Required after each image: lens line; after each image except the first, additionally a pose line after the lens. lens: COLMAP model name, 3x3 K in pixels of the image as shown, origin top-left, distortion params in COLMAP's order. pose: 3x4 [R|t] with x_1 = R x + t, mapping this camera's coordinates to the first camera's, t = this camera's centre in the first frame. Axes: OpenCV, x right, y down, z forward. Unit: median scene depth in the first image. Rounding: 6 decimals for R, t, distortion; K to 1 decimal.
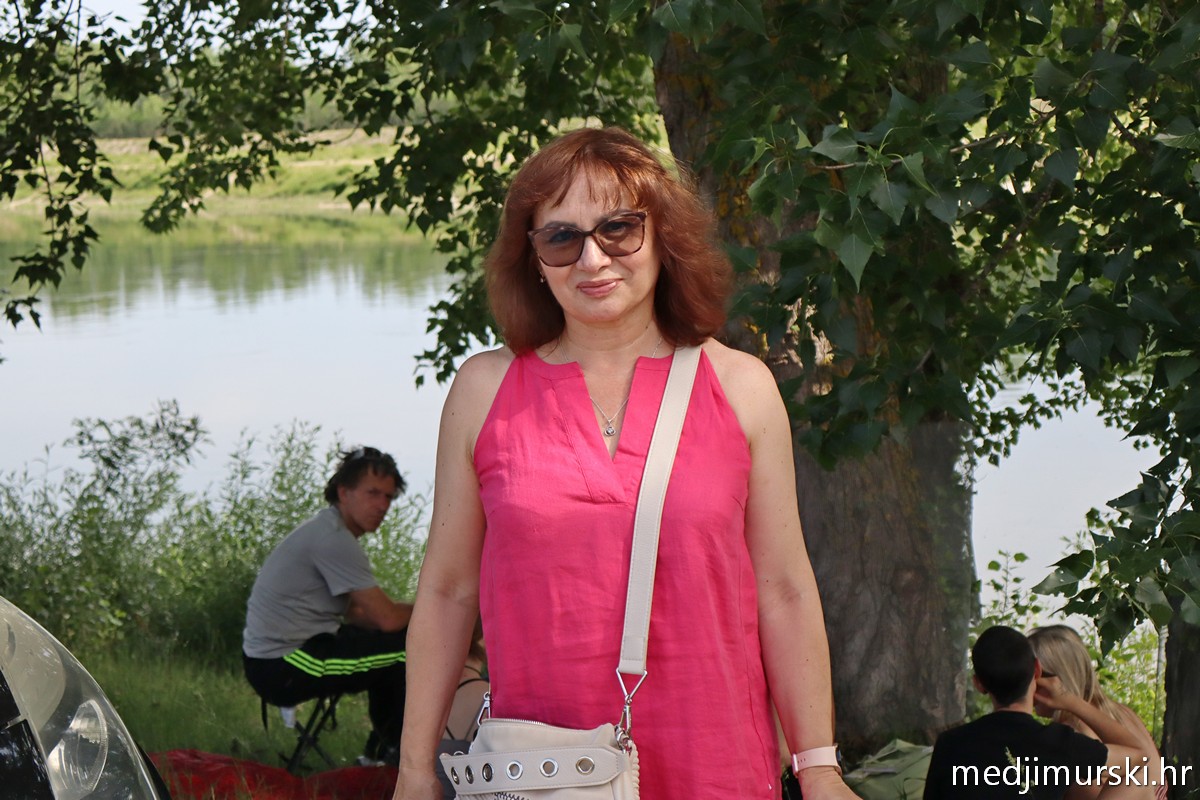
lens RADIAL K [[2348.4, 0, 600.0], [0, 2348.4, 400.0], [0, 0, 1]] dist [0.015260, 0.078980]
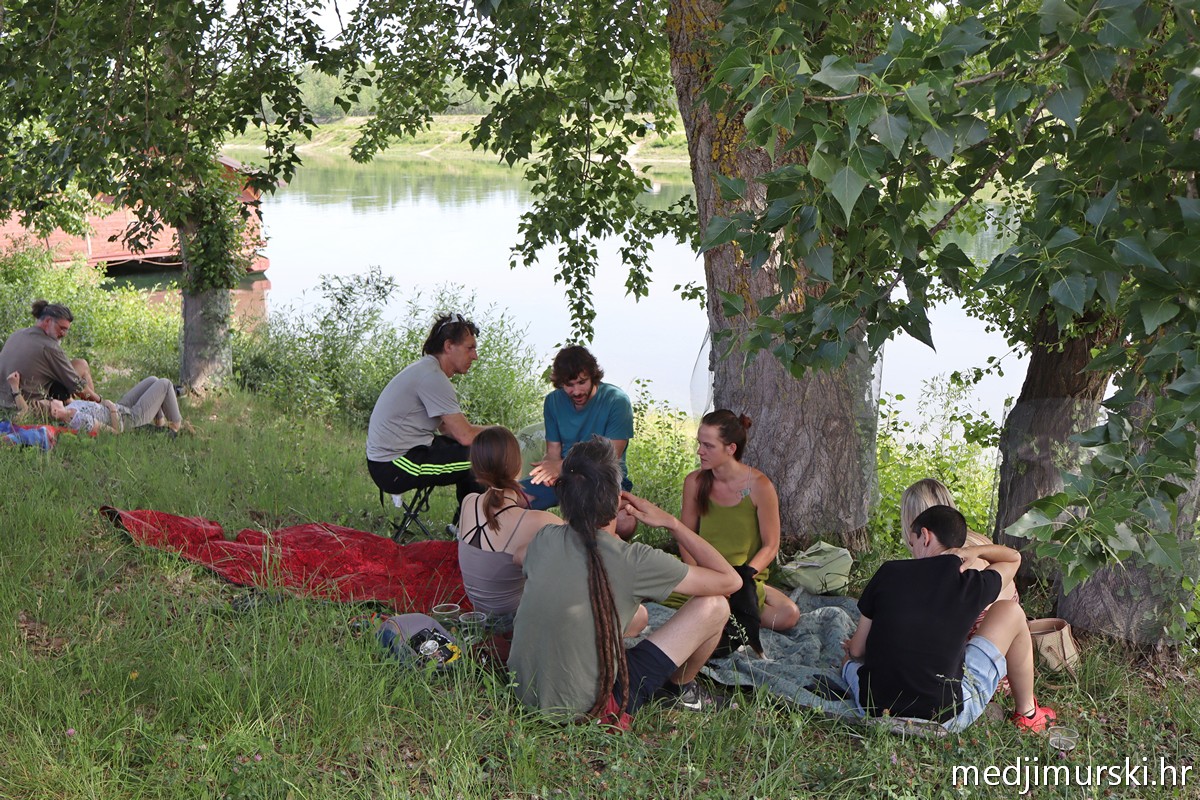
lens RADIAL K [[1240.4, 0, 600.0], [0, 1240.4, 400.0], [0, 0, 1]] dist [-0.019437, 0.009393]
pose [[0.998614, 0.042616, -0.030877, 0.010038], [-0.039037, 0.993335, 0.108451, -0.010806], [0.035293, -0.107095, 0.993622, 0.197690]]
